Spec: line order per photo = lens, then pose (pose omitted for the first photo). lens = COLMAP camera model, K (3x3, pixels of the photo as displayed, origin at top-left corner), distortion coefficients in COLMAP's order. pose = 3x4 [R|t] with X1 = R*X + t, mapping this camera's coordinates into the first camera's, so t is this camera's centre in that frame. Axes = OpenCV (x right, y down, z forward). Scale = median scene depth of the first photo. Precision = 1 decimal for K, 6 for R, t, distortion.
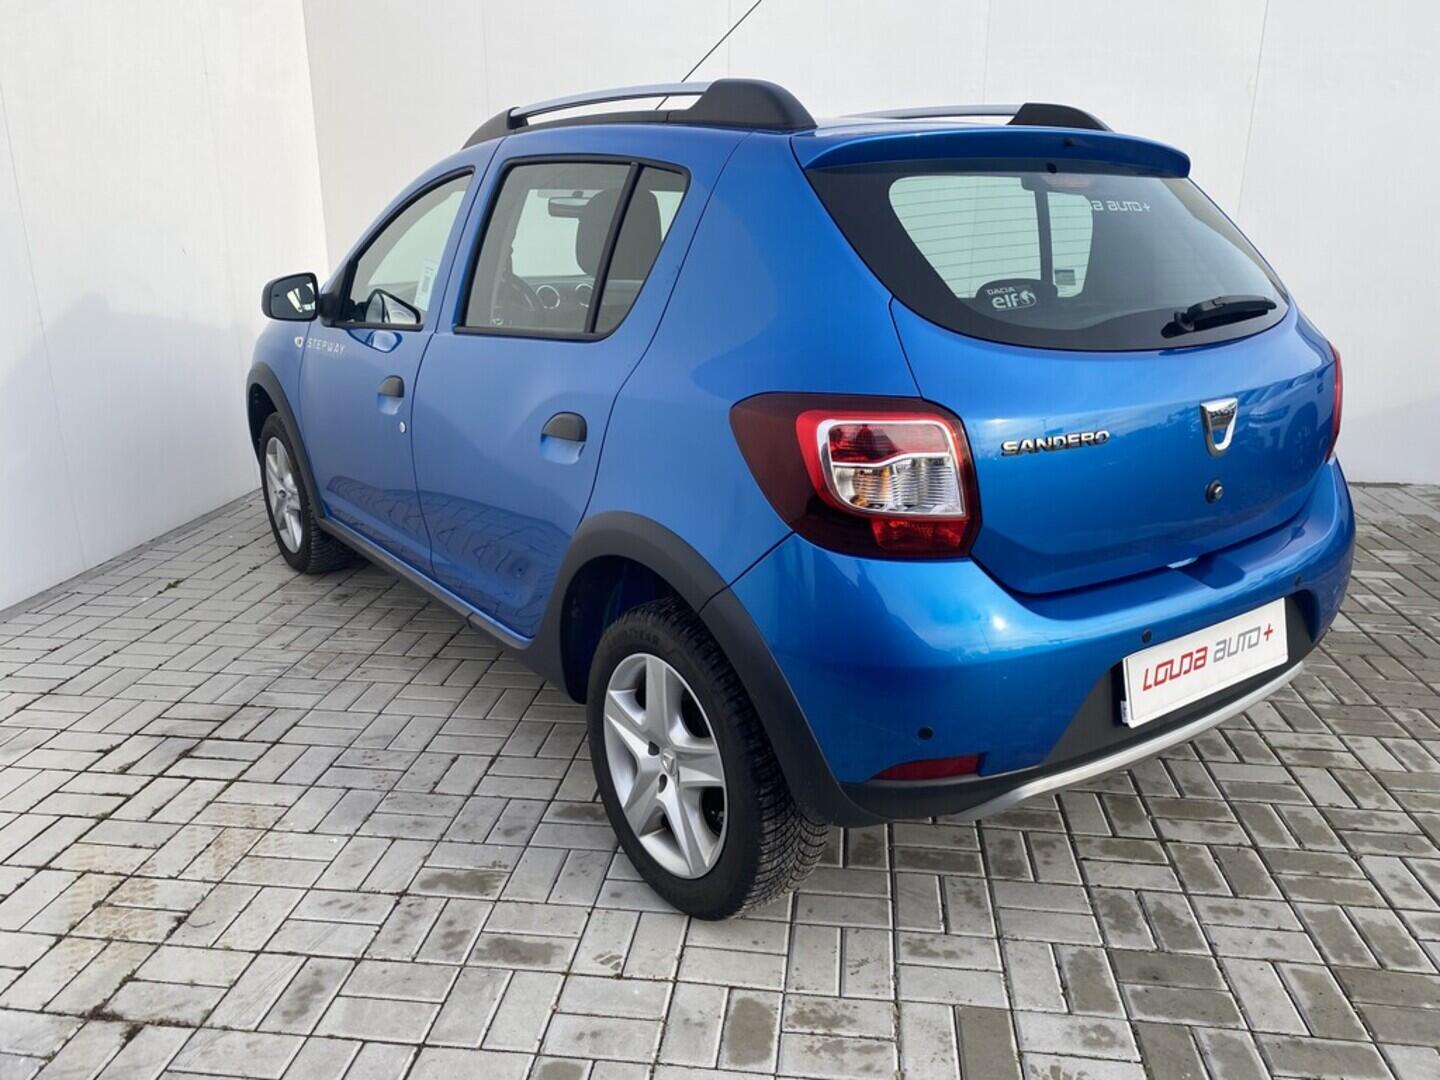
lens RADIAL K [[1107.5, 0, 720.0], [0, 1107.5, 540.0], [0, 0, 1]] dist [0.027599, -0.033085]
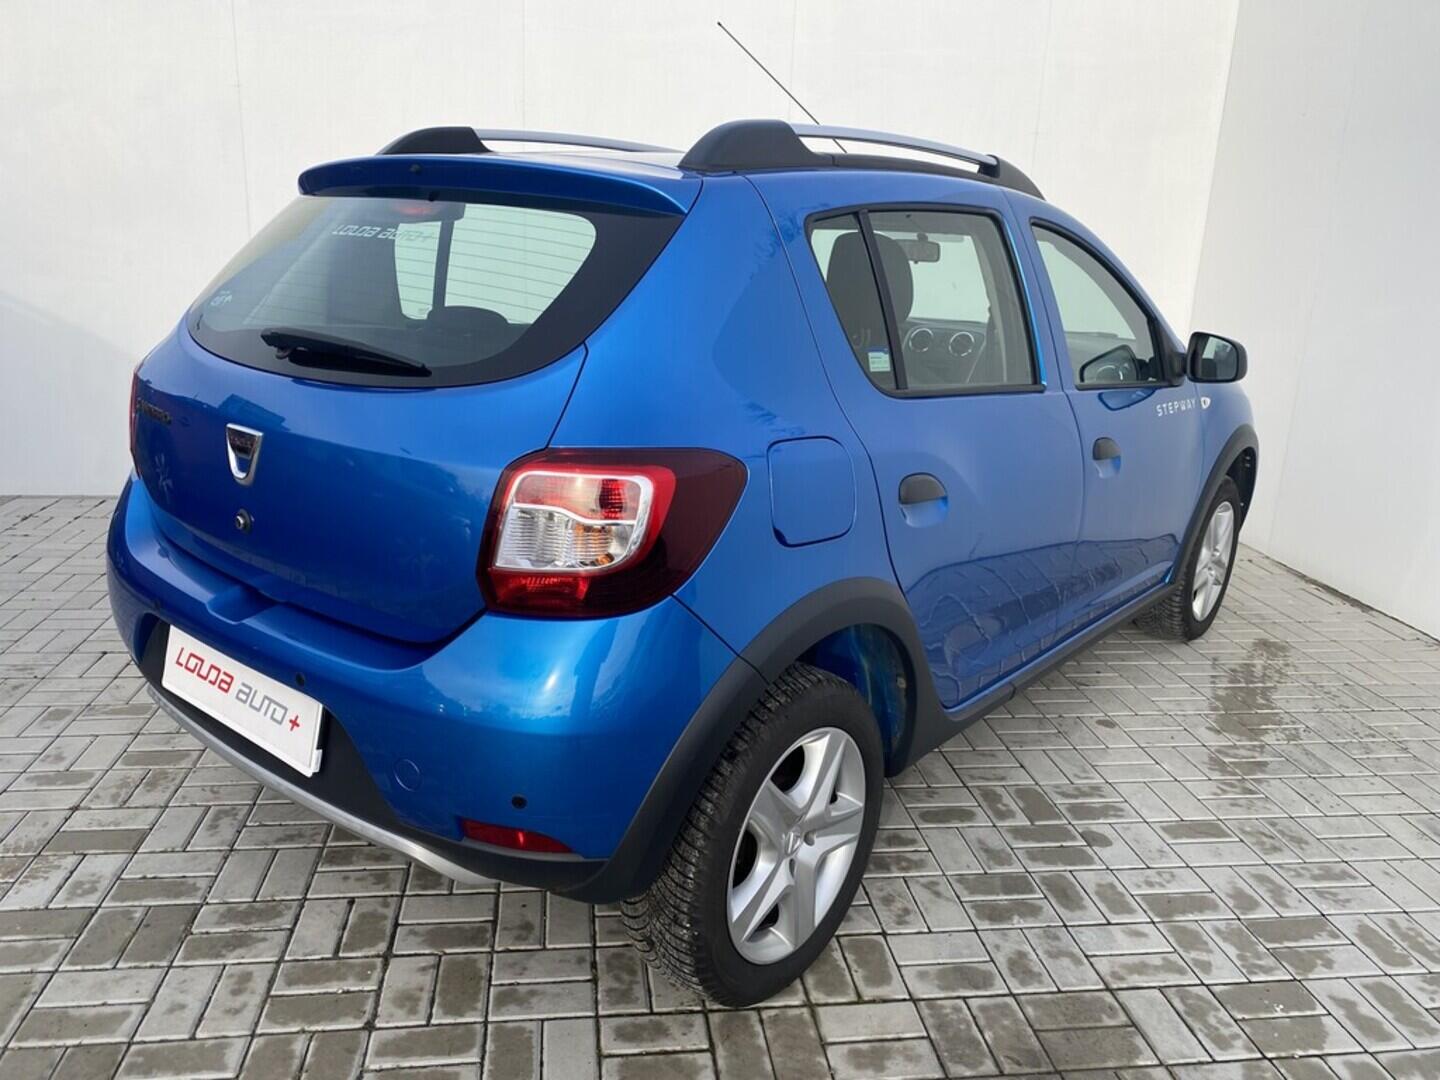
lens RADIAL K [[1108.7, 0, 721.9], [0, 1108.7, 527.3], [0, 0, 1]] dist [0.010890, -0.005837]
pose [[0.256193, 0.269758, -0.928222, 1.392273], [-0.327534, 0.927690, 0.179202, -0.334671], [0.909443, 0.258114, 0.326022, 1.021649]]
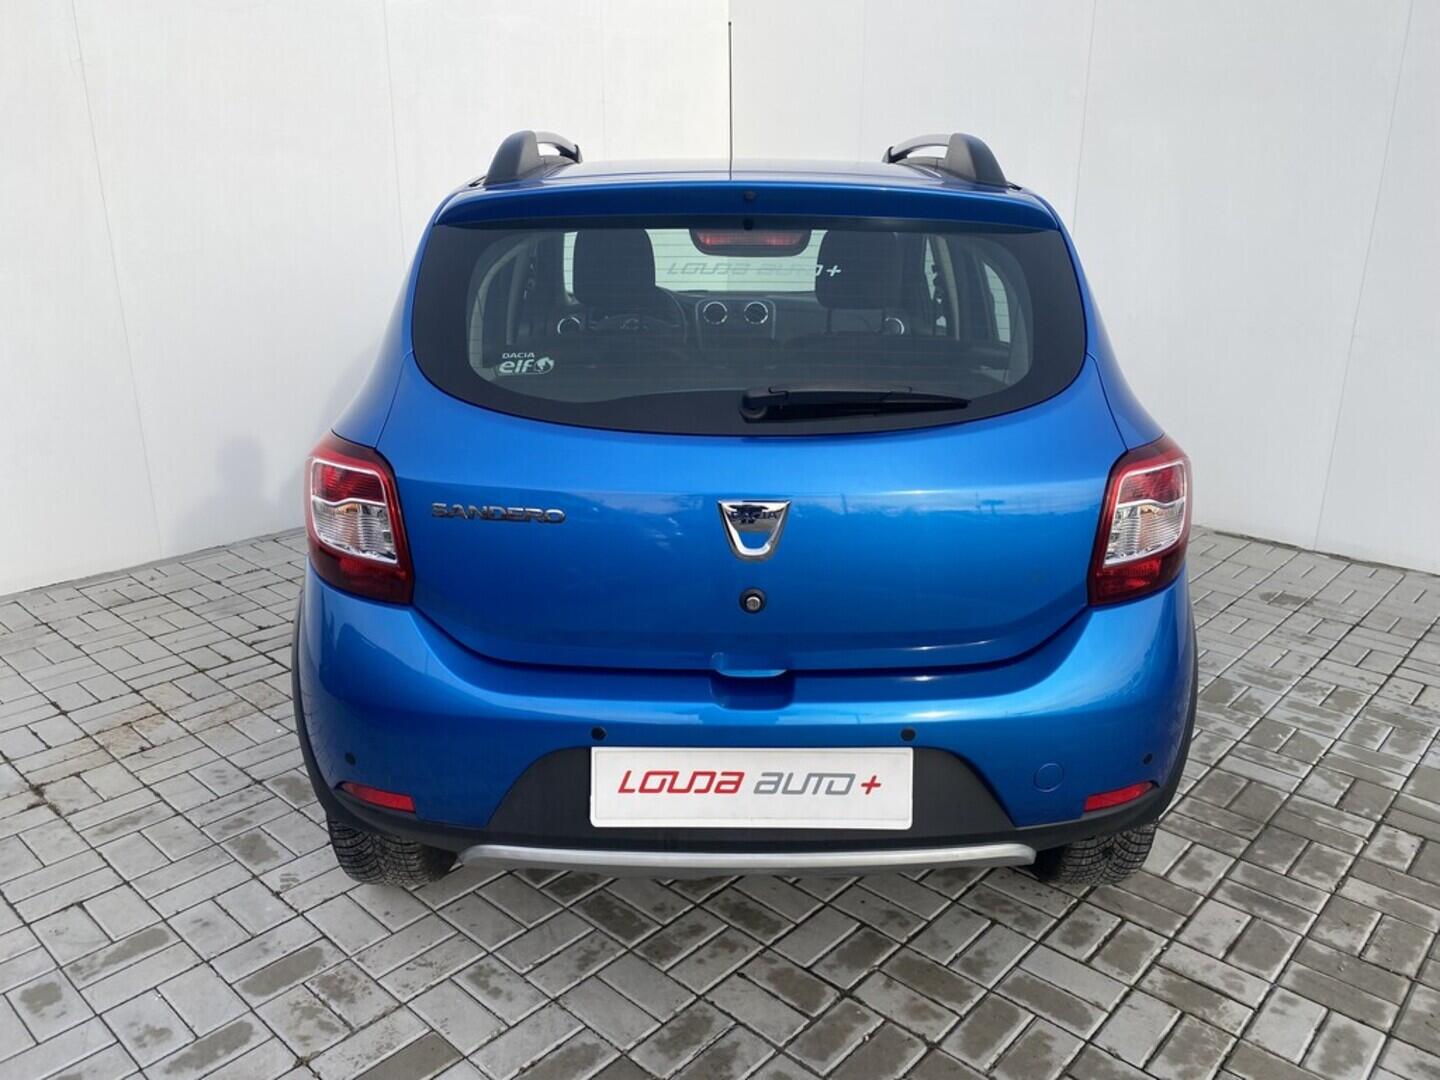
lens RADIAL K [[1108.7, 0, 721.9], [0, 1108.7, 527.3], [0, 0, 1]] dist [0.010890, -0.005837]
pose [[0.814002, 0.174296, -0.554095, 0.865173], [-0.174460, 0.983237, 0.052993, -0.137738], [0.554044, 0.053531, 0.830765, 0.243011]]
